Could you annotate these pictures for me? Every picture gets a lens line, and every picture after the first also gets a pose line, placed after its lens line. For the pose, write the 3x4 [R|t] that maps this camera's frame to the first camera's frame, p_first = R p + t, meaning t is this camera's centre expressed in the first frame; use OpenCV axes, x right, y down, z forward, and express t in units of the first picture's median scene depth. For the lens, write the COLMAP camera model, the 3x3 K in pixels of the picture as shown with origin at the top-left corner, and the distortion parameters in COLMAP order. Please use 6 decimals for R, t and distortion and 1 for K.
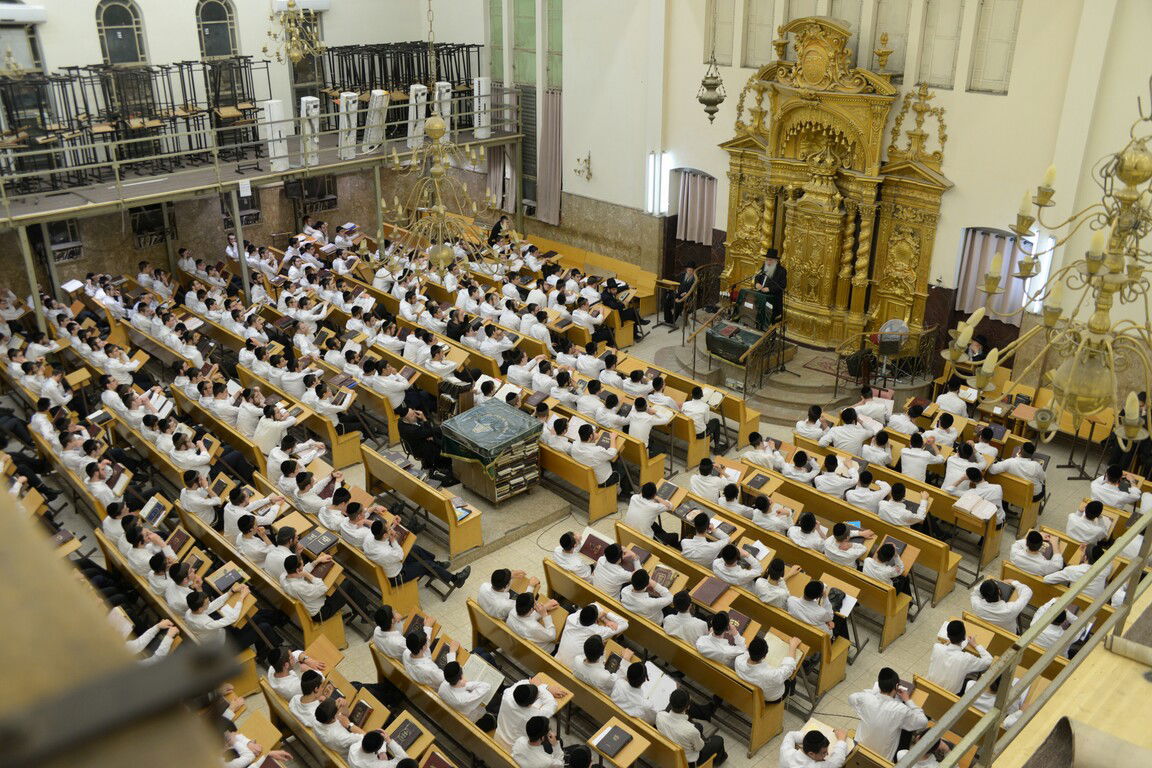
lens RADIAL K [[993.7, 0, 576.0], [0, 993.7, 384.0], [0, 0, 1]] dist [-0.166278, 0.206294]
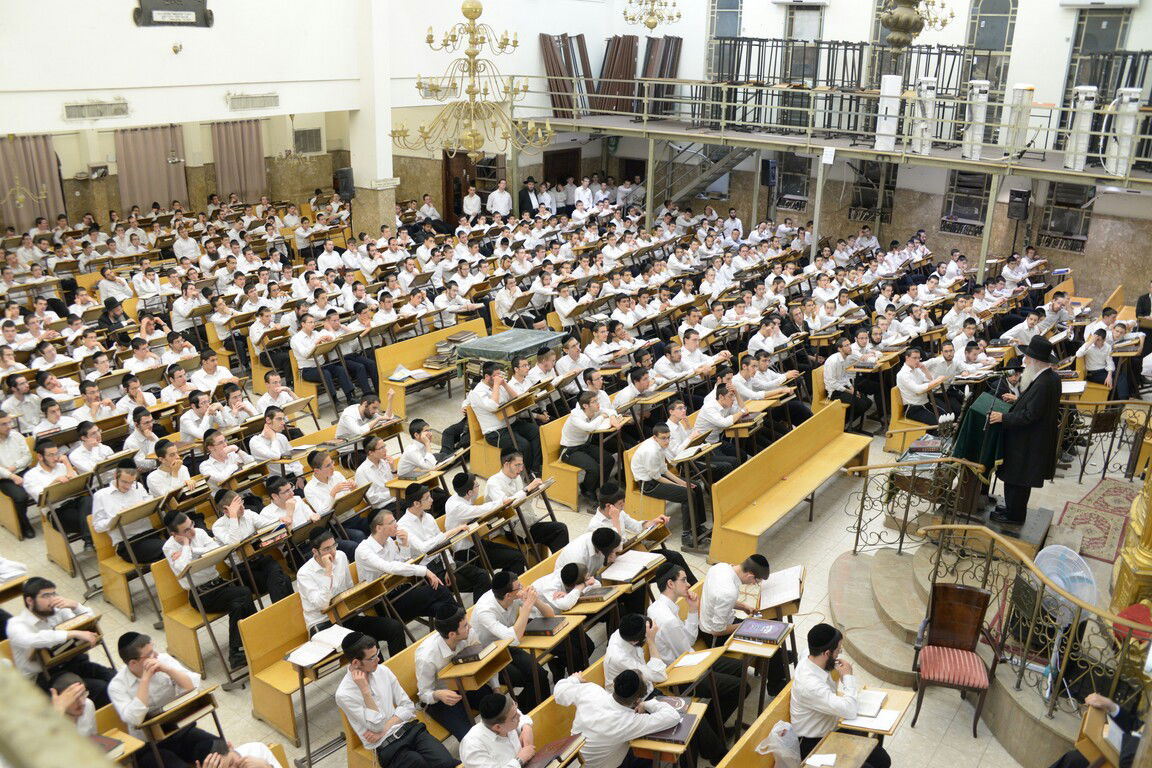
lens RADIAL K [[928.1, 0, 576.0], [0, 928.1, 384.0], [0, 0, 1]] dist [-0.195171, 0.159960]
pose [[0.170912, 0.339158, -0.925073, 0.571634], [-0.413460, 0.876910, 0.245111, -0.124861], [0.894338, 0.340588, 0.290103, 0.623198]]
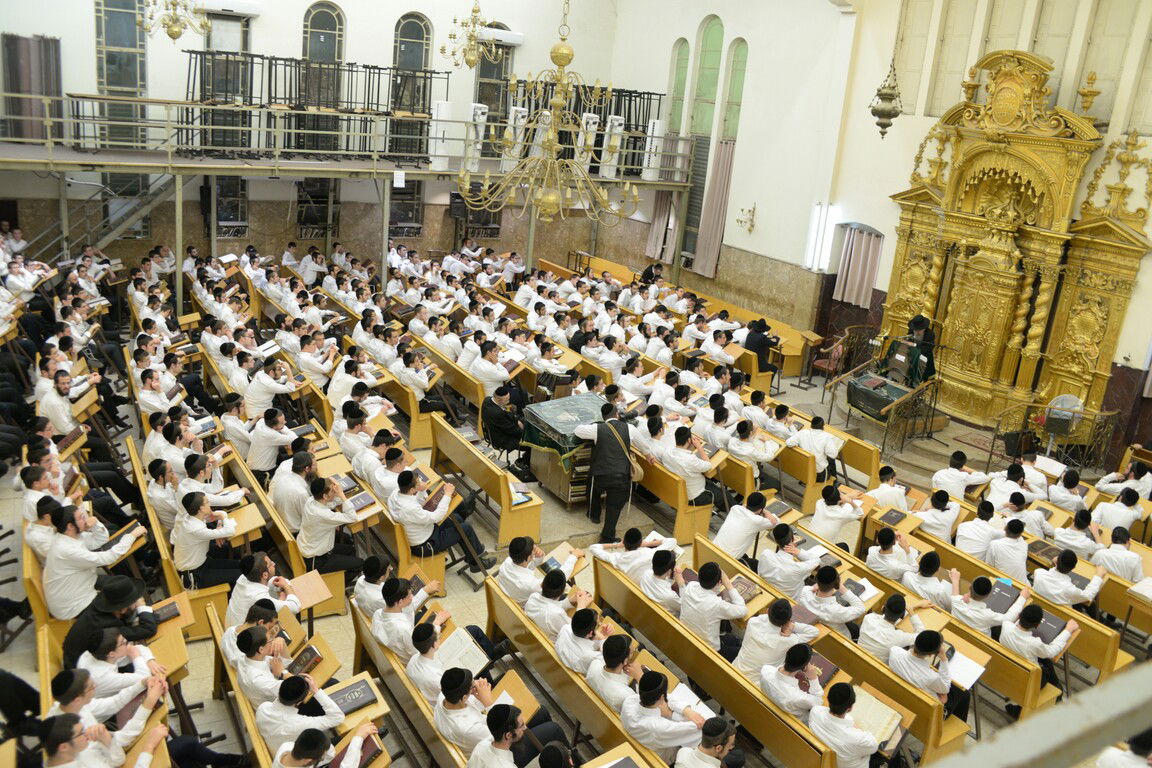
lens RADIAL K [[928.1, 0, 576.0], [0, 928.1, 384.0], [0, 0, 1]] dist [-0.195171, 0.159960]
pose [[0.970758, 0.153324, -0.184719, 0.044334], [-0.175105, 0.978615, -0.107939, 0.078598], [0.164220, 0.137128, 0.976846, 0.152455]]
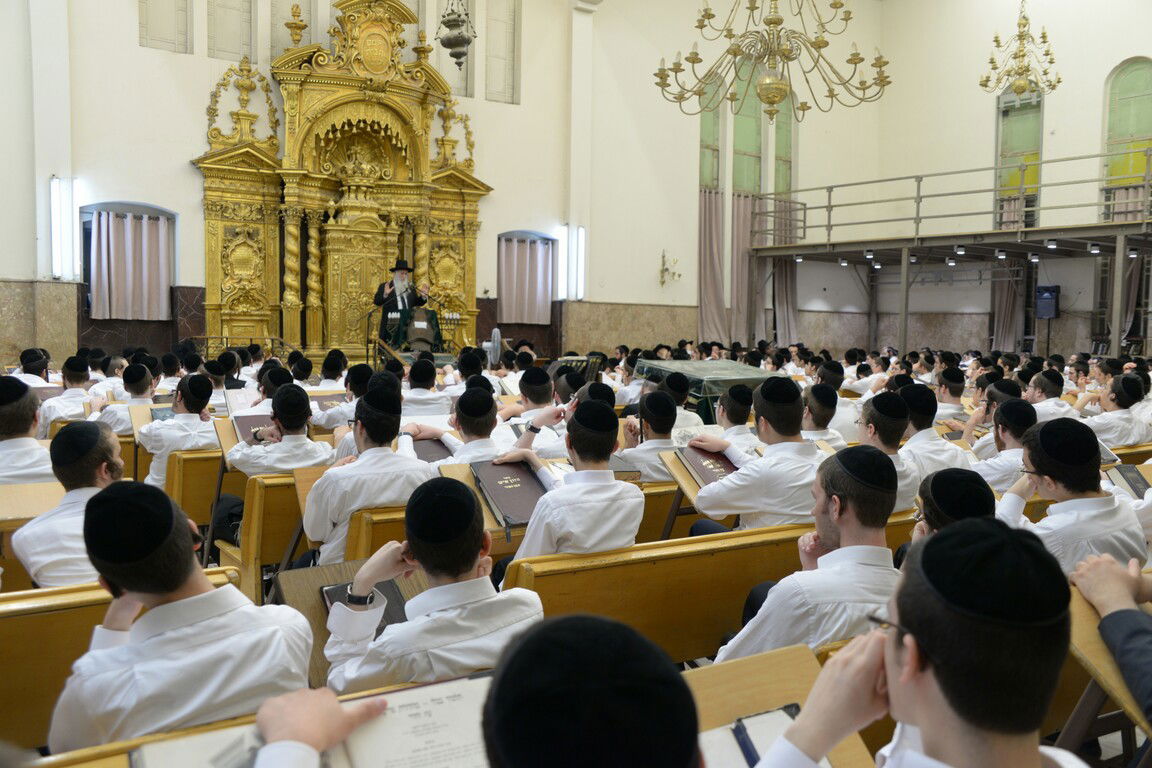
lens RADIAL K [[1093.0, 0, 576.0], [0, 1093.0, 384.0], [0, 0, 1]] dist [-0.115708, 0.225010]
pose [[0.109726, -0.049643, 0.992721, -0.639339], [0.381752, 0.924256, 0.004024, 0.006654], [-0.917728, 0.378532, 0.120366, 0.764671]]
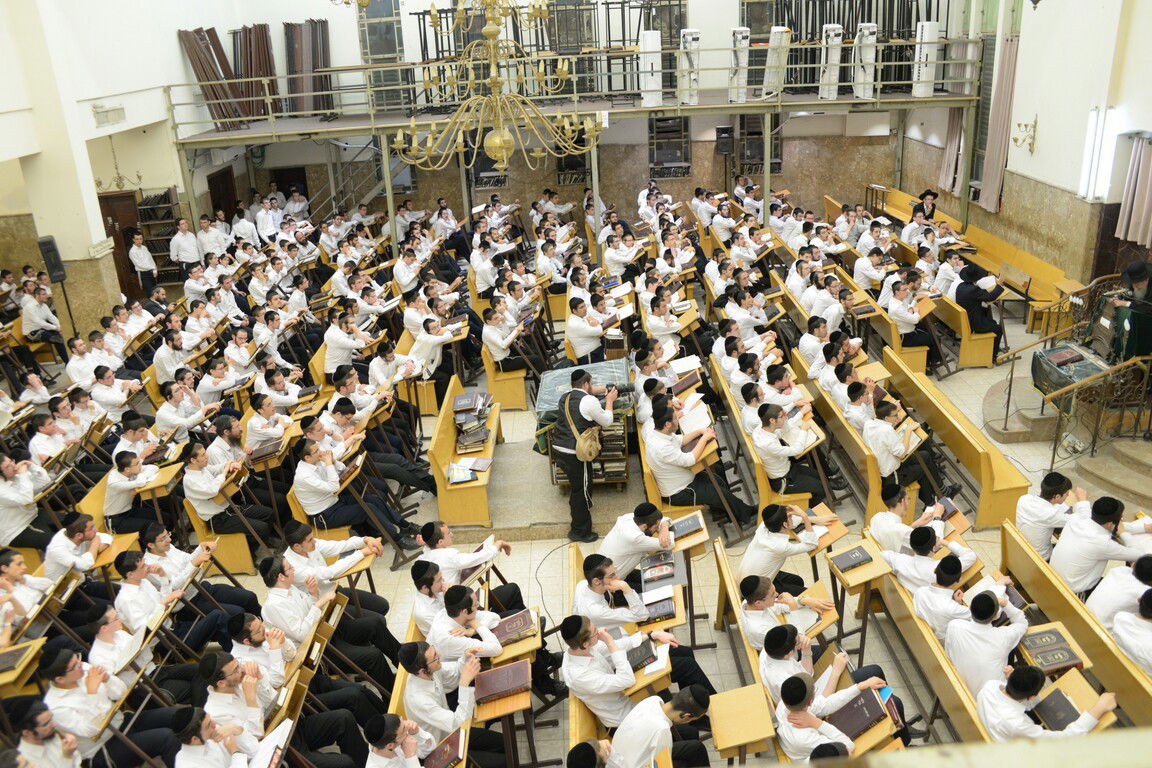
lens RADIAL K [[928.1, 0, 576.0], [0, 928.1, 384.0], [0, 0, 1]] dist [-0.195171, 0.159960]
pose [[0.740790, 0.211227, -0.637663, 0.277878], [-0.219513, 0.973280, 0.067387, -0.005677], [0.634858, 0.090055, 0.767363, 0.345900]]
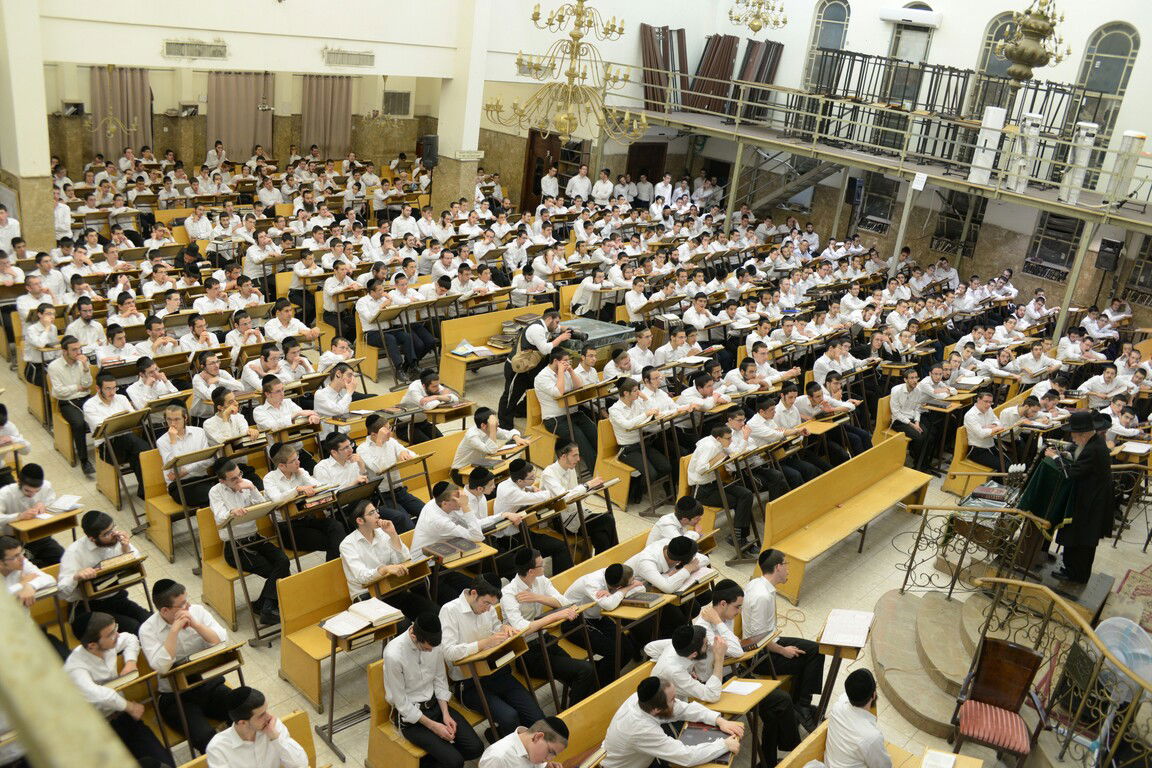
lens RADIAL K [[928.1, 0, 576.0], [0, 928.1, 384.0], [0, 0, 1]] dist [-0.195171, 0.159960]
pose [[0.074995, 0.366085, -0.927555, 0.561732], [-0.508303, 0.814290, 0.280285, -0.121675], [0.857907, 0.450459, 0.247150, 0.616915]]
